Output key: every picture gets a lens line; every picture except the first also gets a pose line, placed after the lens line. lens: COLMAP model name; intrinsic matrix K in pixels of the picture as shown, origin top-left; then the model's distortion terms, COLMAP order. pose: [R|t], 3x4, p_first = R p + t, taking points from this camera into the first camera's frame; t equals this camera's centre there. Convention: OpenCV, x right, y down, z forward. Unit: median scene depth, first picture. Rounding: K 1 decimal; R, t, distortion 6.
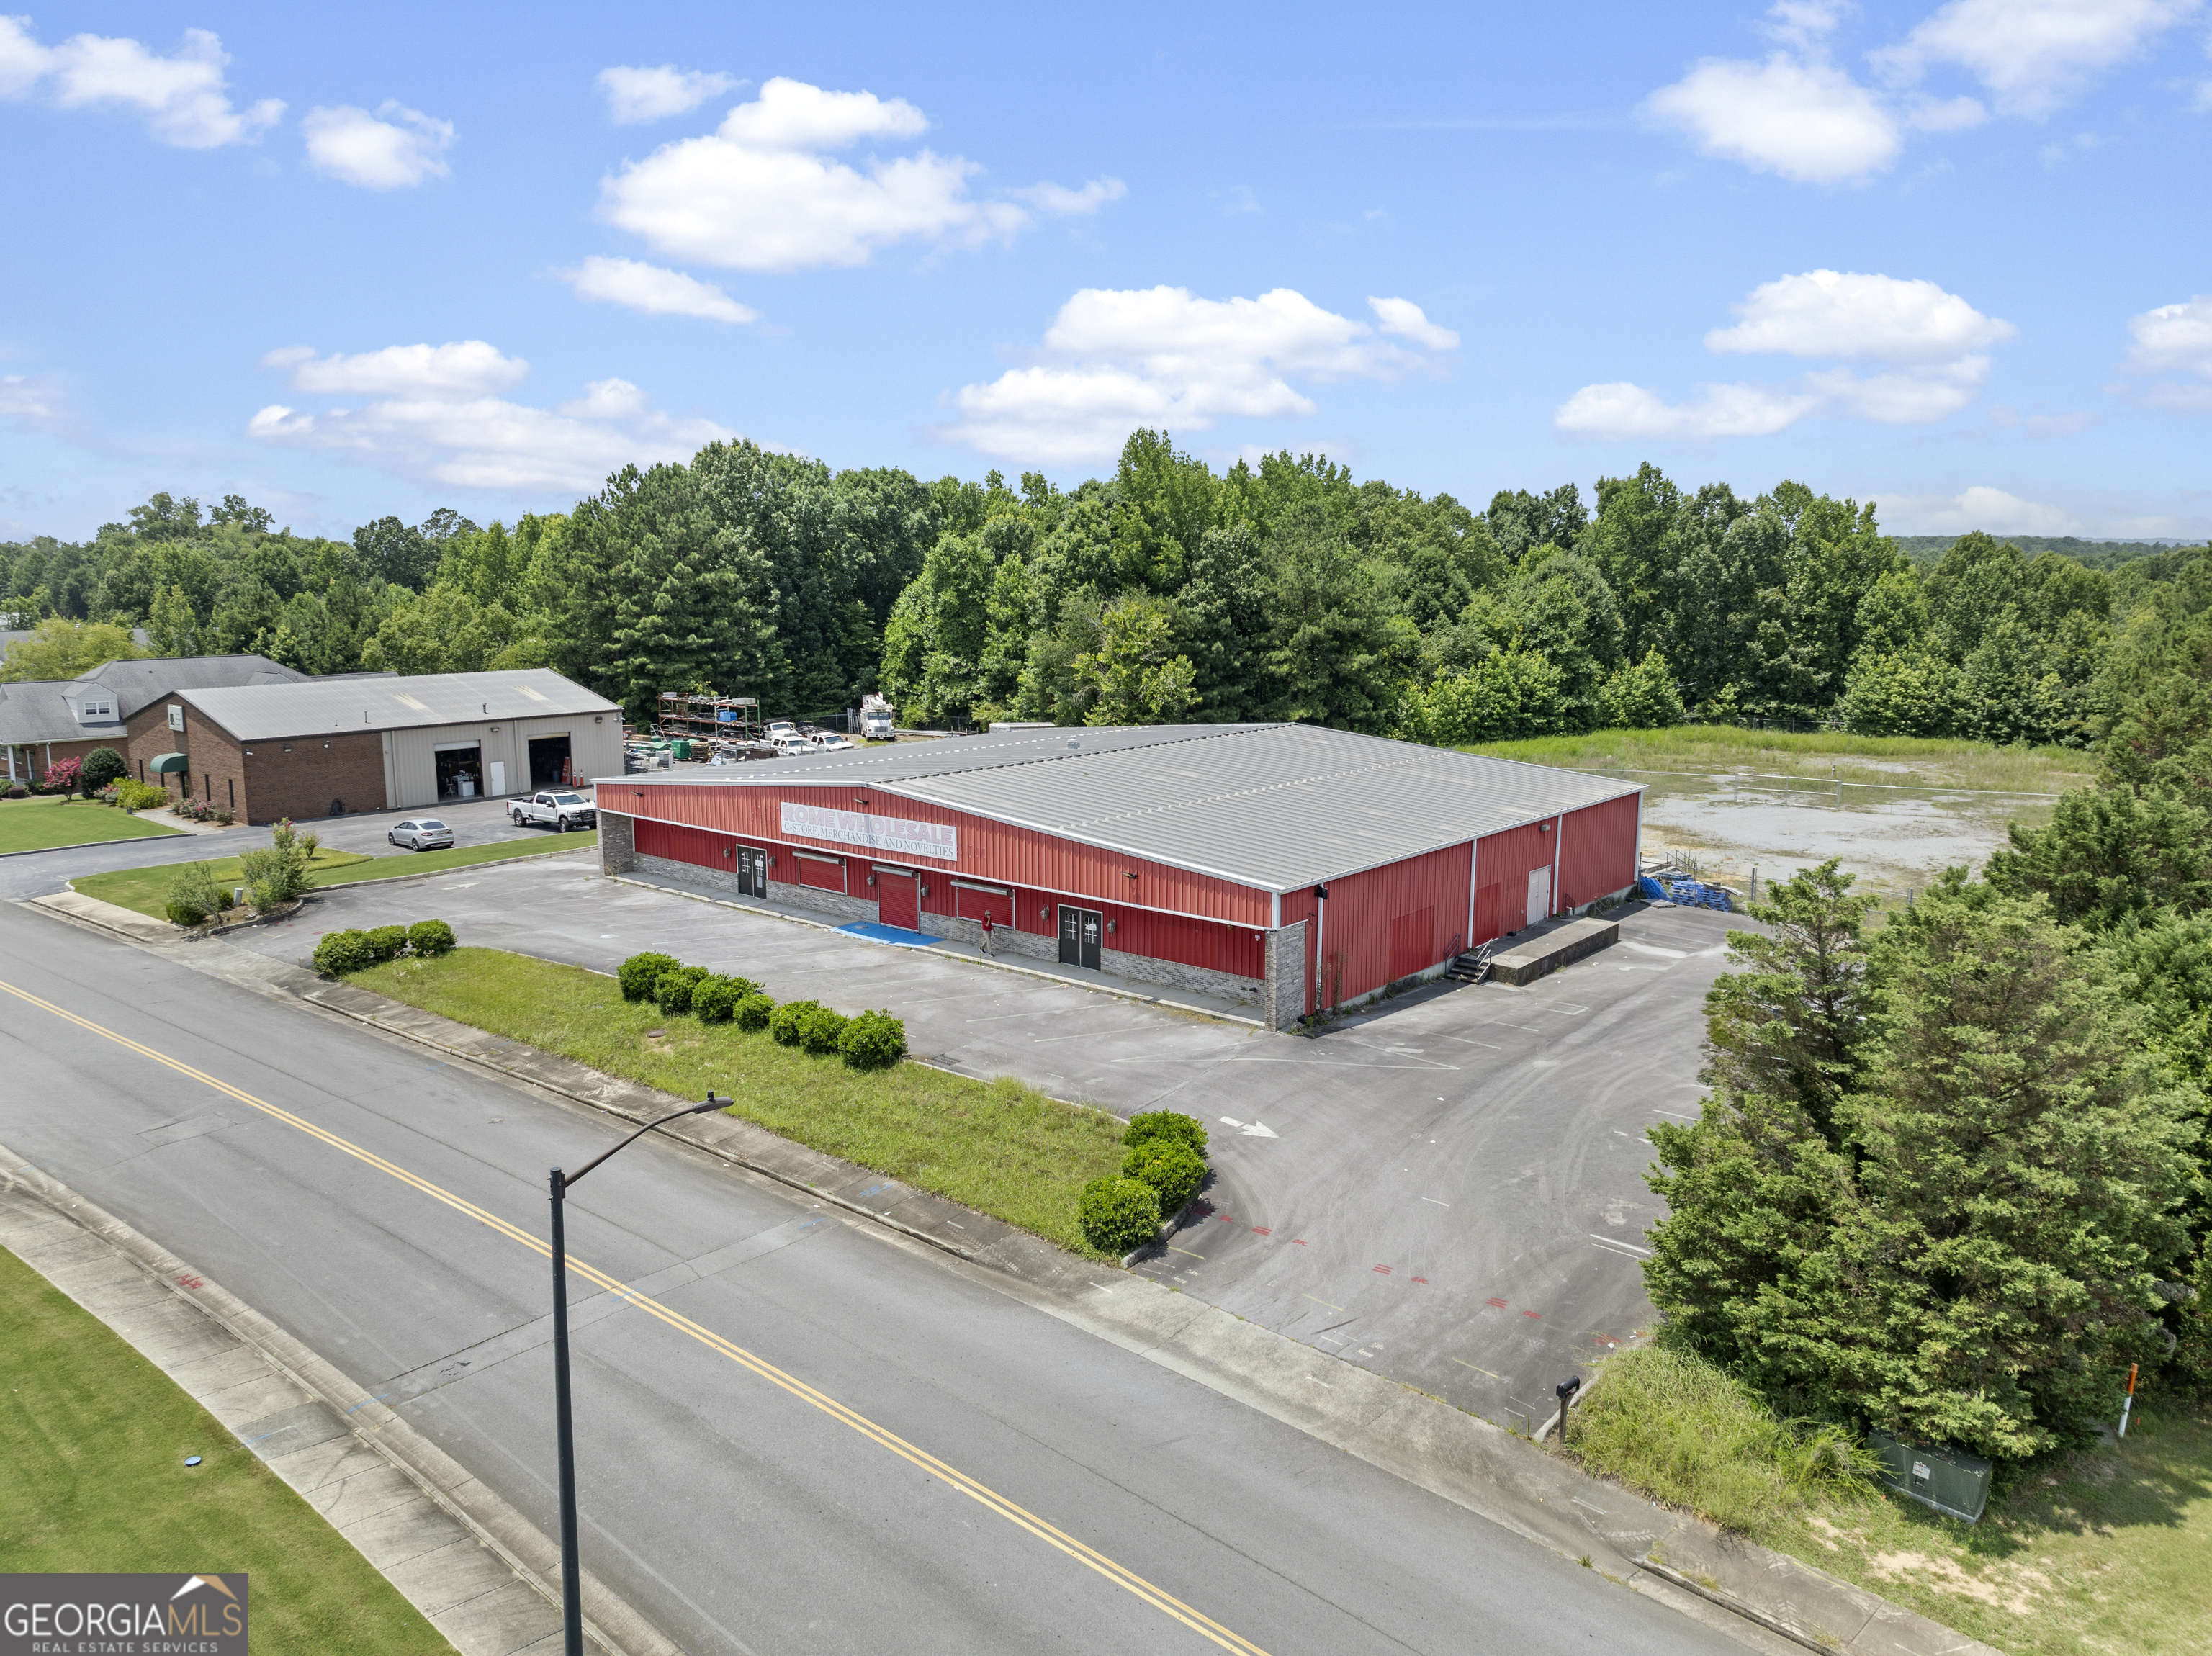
lens RADIAL K [[1556.7, 0, 1106.0], [0, 1556.7, 828.0], [0, 0, 1]] dist [-0.036506, -0.003990]
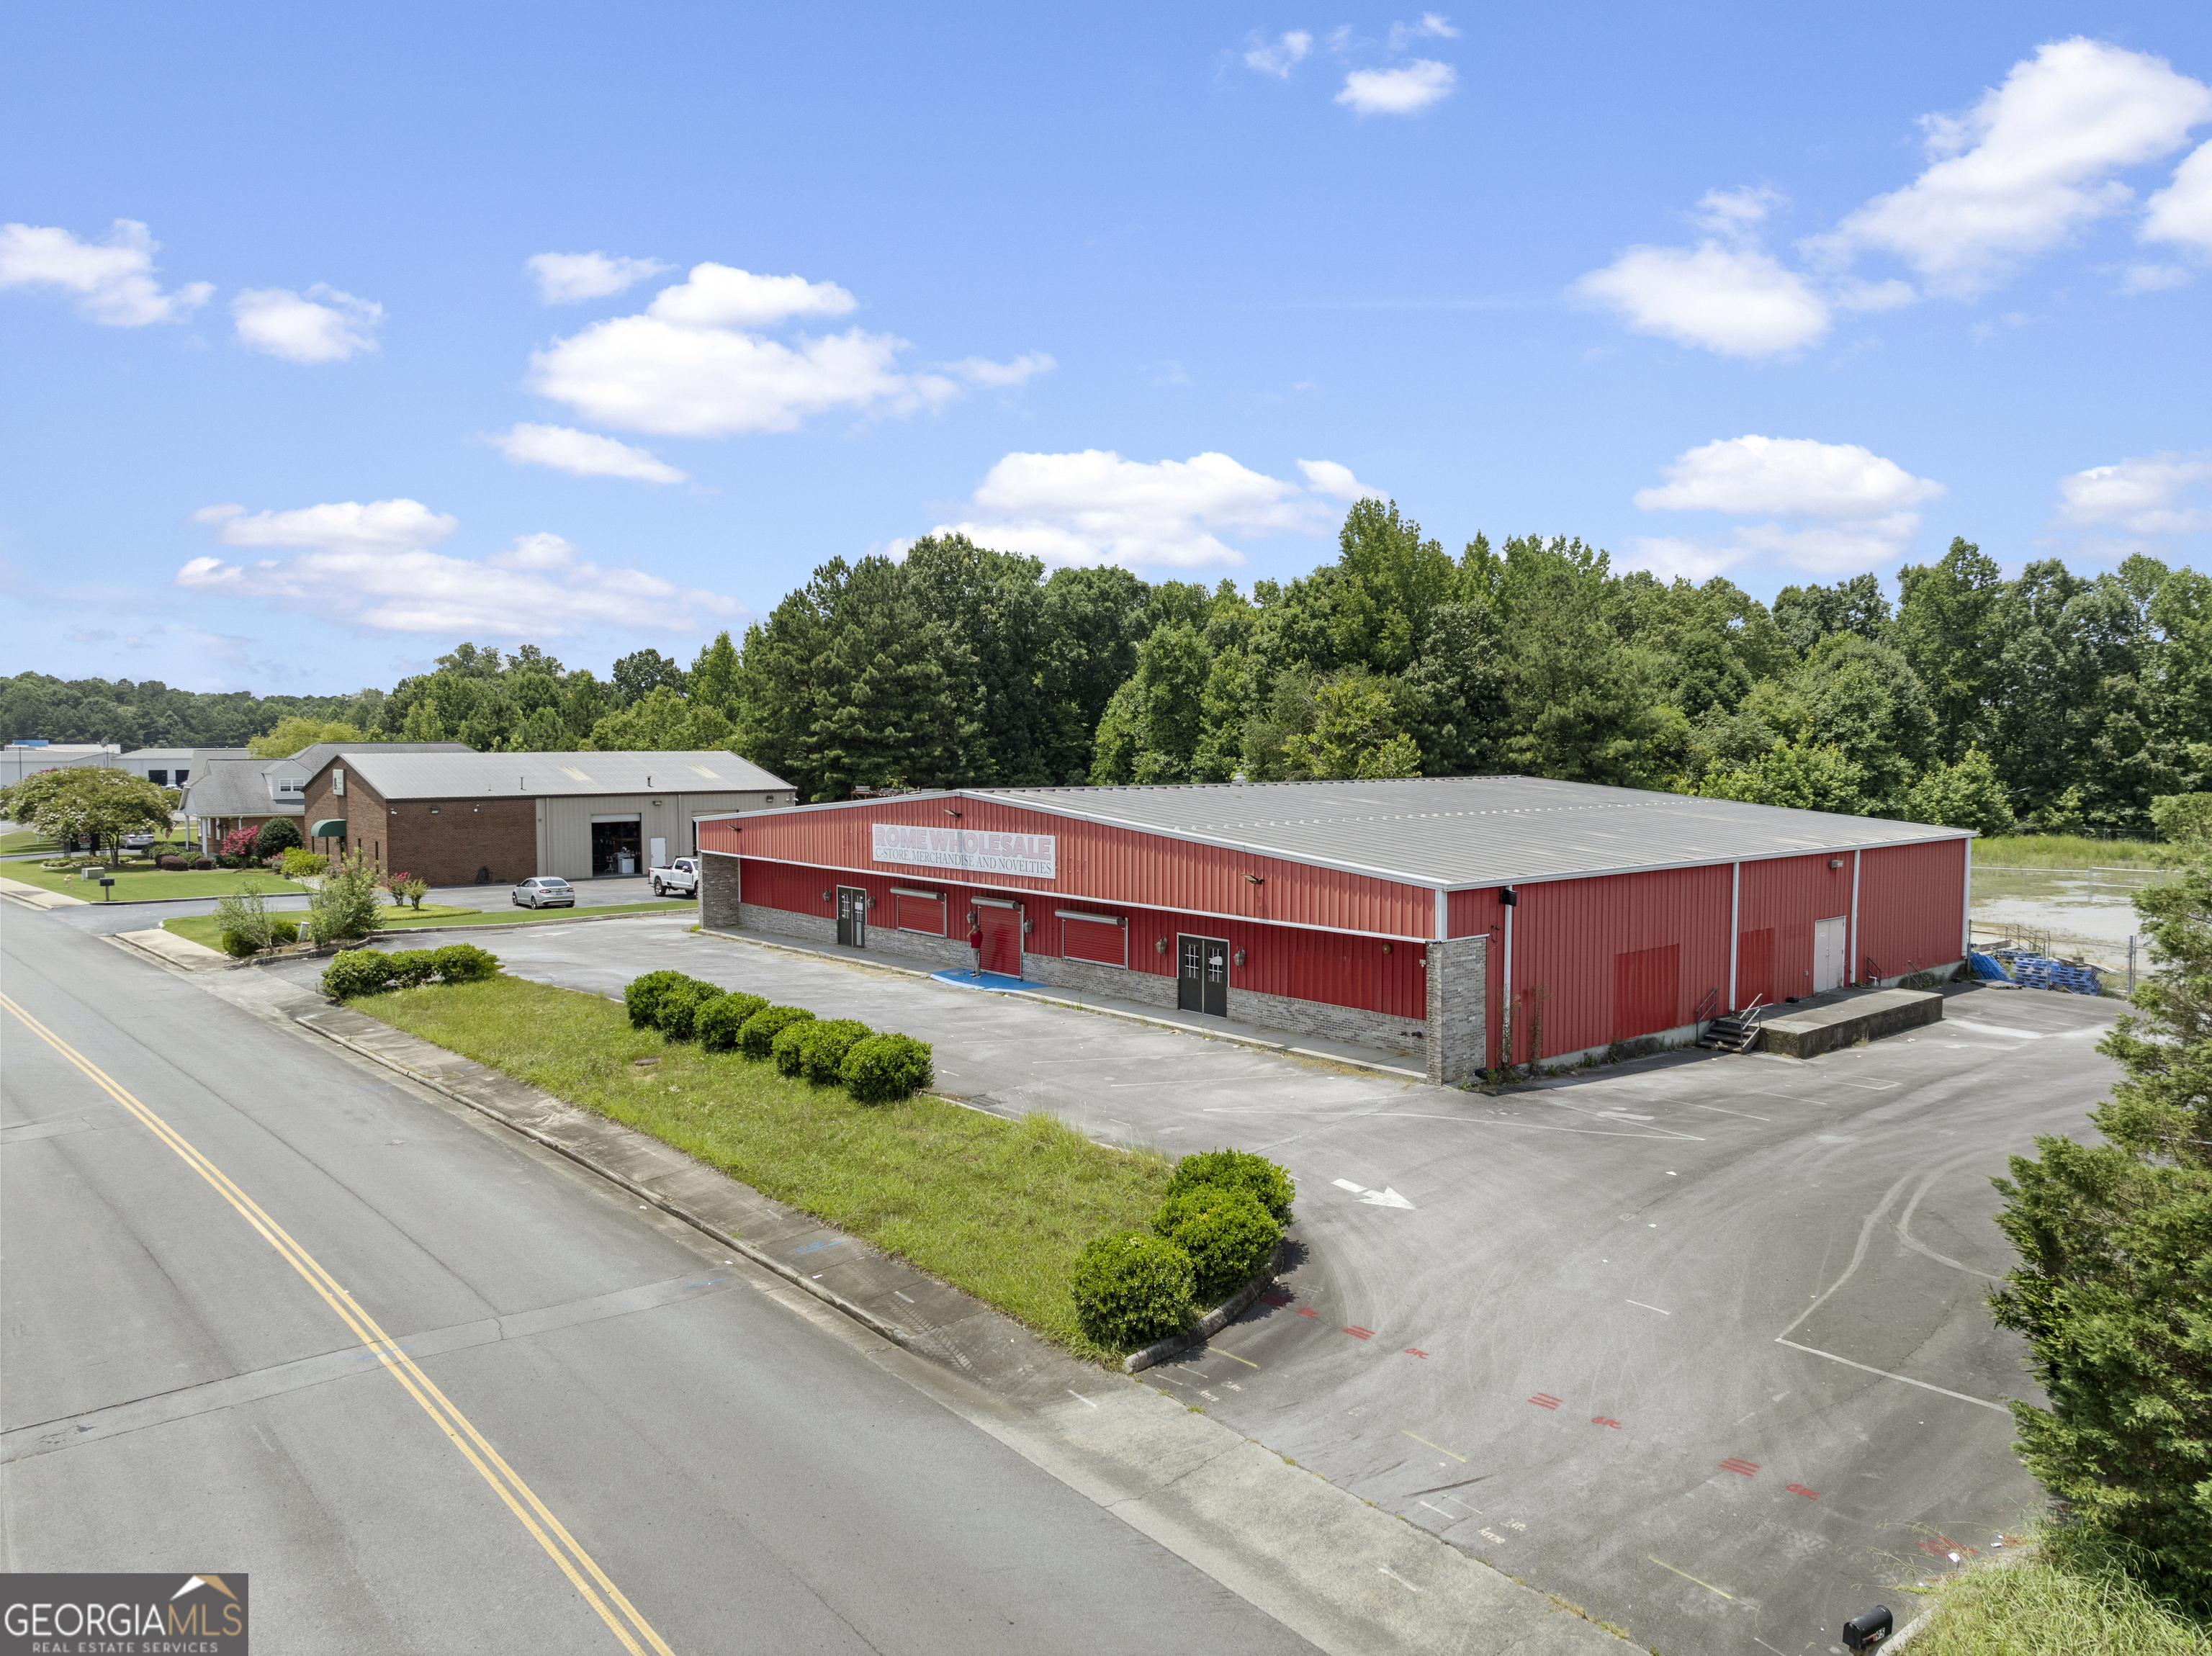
lens RADIAL K [[1556.7, 0, 1106.0], [0, 1556.7, 828.0], [0, 0, 1]] dist [-0.036506, -0.003990]
pose [[0.984756, 0.008631, -0.173726, 0.031036], [-0.027698, 0.993805, -0.107635, 0.036485], [0.171721, 0.110806, 0.978894, 0.098593]]
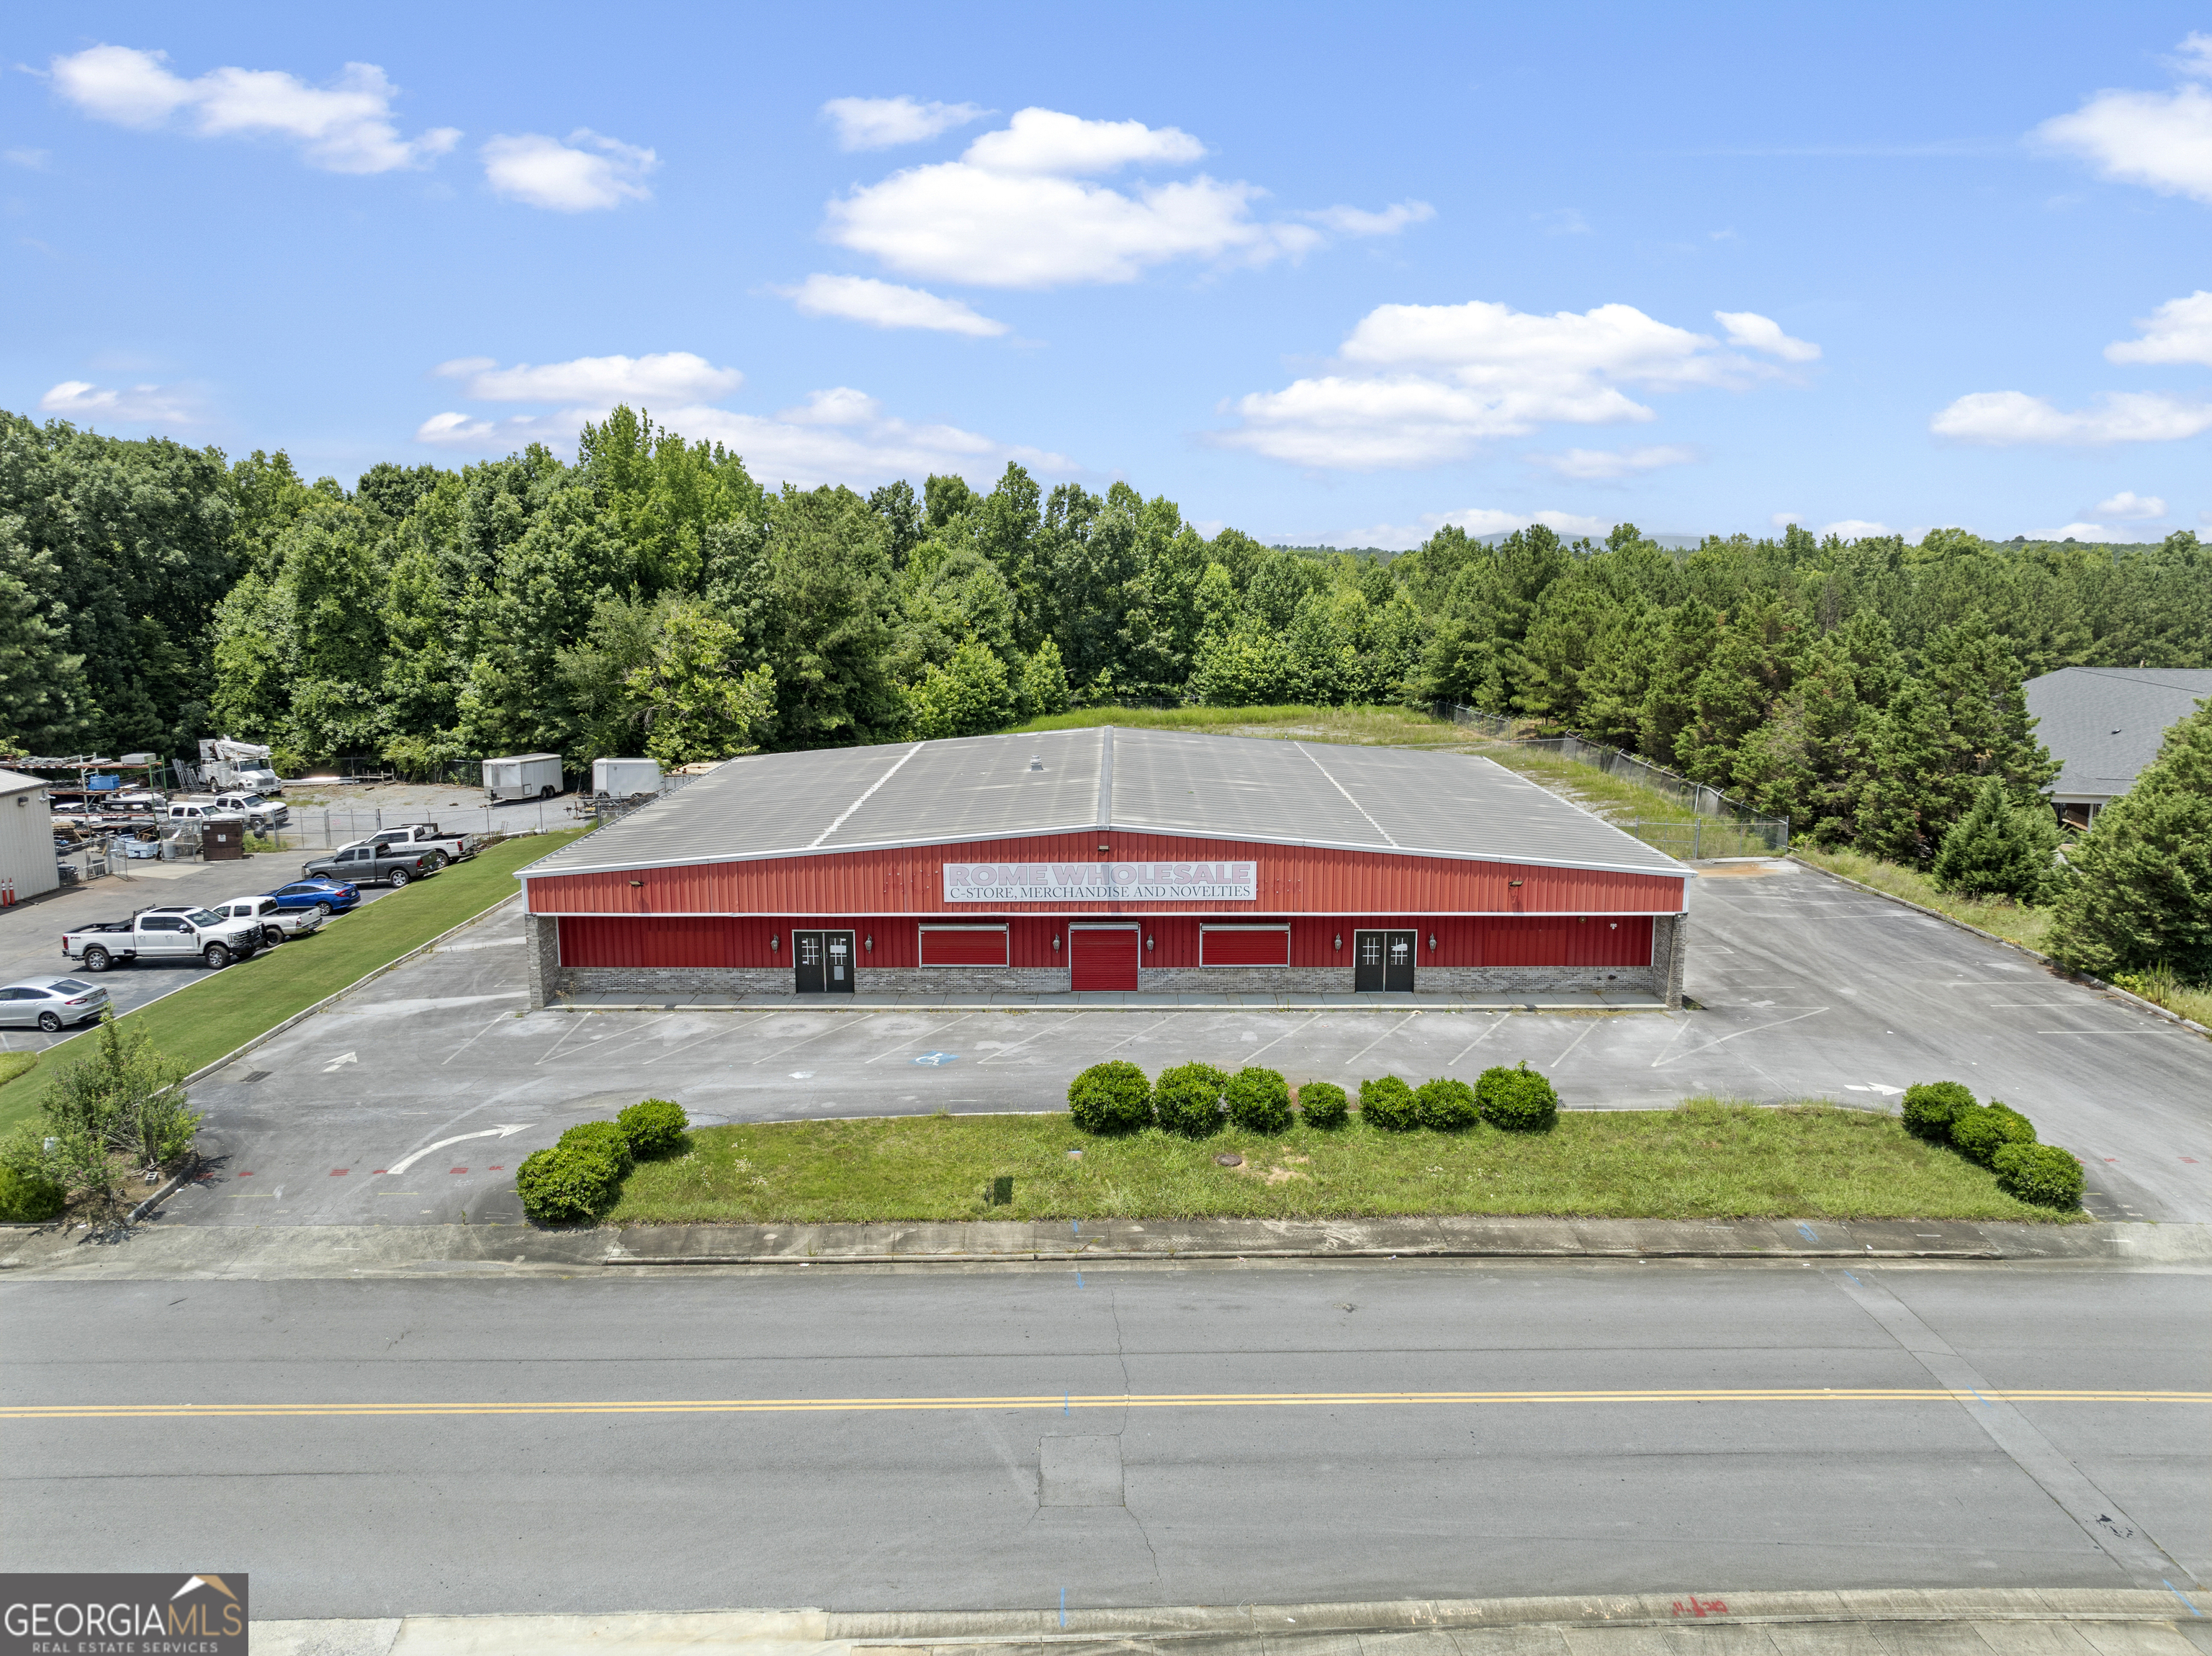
lens RADIAL K [[1556.7, 0, 1106.0], [0, 1556.7, 828.0], [0, 0, 1]] dist [-0.036506, -0.003990]
pose [[0.771529, -0.110742, 0.626481, -0.321097], [0.108824, 0.993192, 0.041545, -0.029466], [-0.626817, 0.036123, 0.778328, 0.165476]]
